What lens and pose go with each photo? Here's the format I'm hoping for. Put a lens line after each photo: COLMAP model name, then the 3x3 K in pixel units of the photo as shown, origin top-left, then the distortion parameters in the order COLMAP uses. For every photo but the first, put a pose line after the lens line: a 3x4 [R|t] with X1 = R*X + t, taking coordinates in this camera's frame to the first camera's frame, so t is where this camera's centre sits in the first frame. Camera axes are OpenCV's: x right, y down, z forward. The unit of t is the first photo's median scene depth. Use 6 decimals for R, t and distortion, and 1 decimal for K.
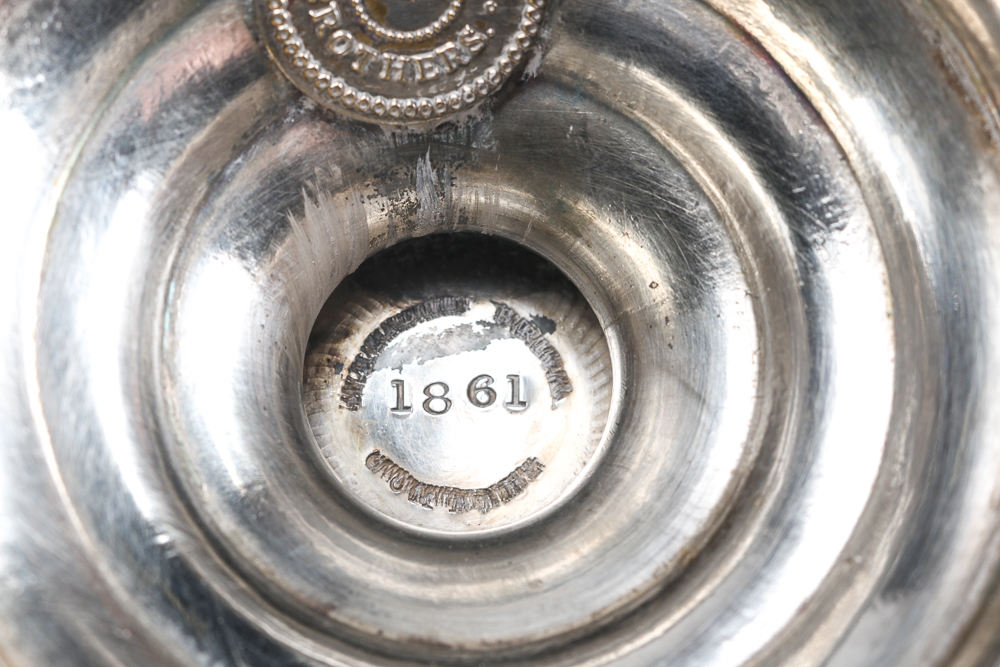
lens RADIAL K [[1917.8, 0, 500.0], [0, 1917.8, 333.5], [0, 0, 1]] dist [-0.005589, -0.103714]
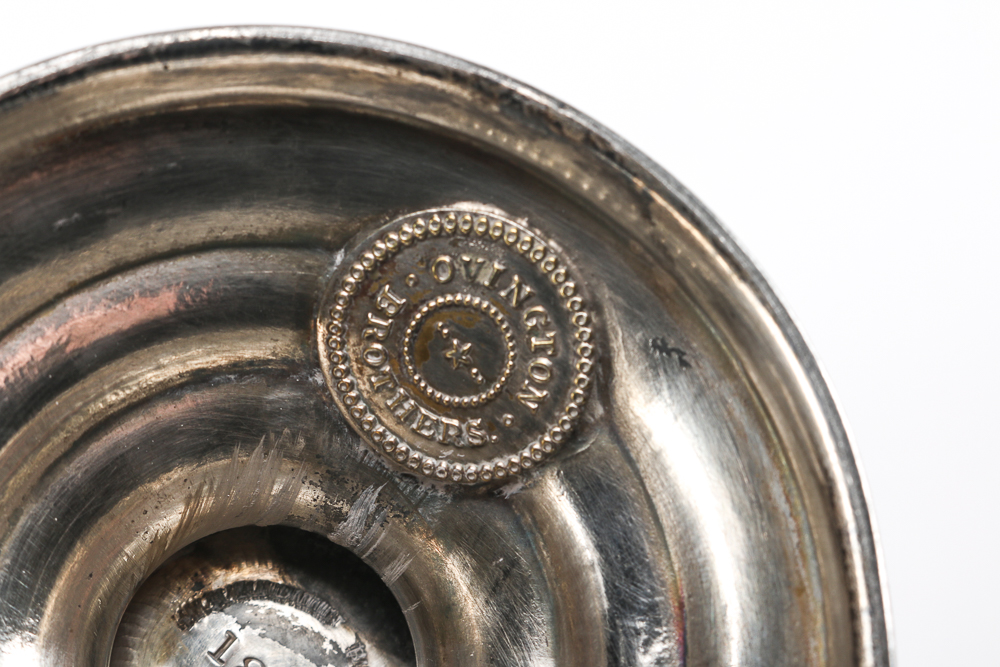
lens RADIAL K [[1917.8, 0, 500.0], [0, 1917.8, 333.5], [0, 0, 1]] dist [-0.005589, -0.103714]
pose [[0.758764, 0.637089, -0.135625, 0.097192], [-0.649150, 0.756769, -0.076841, -0.118014], [0.053682, 0.146346, 0.987776, -0.023938]]
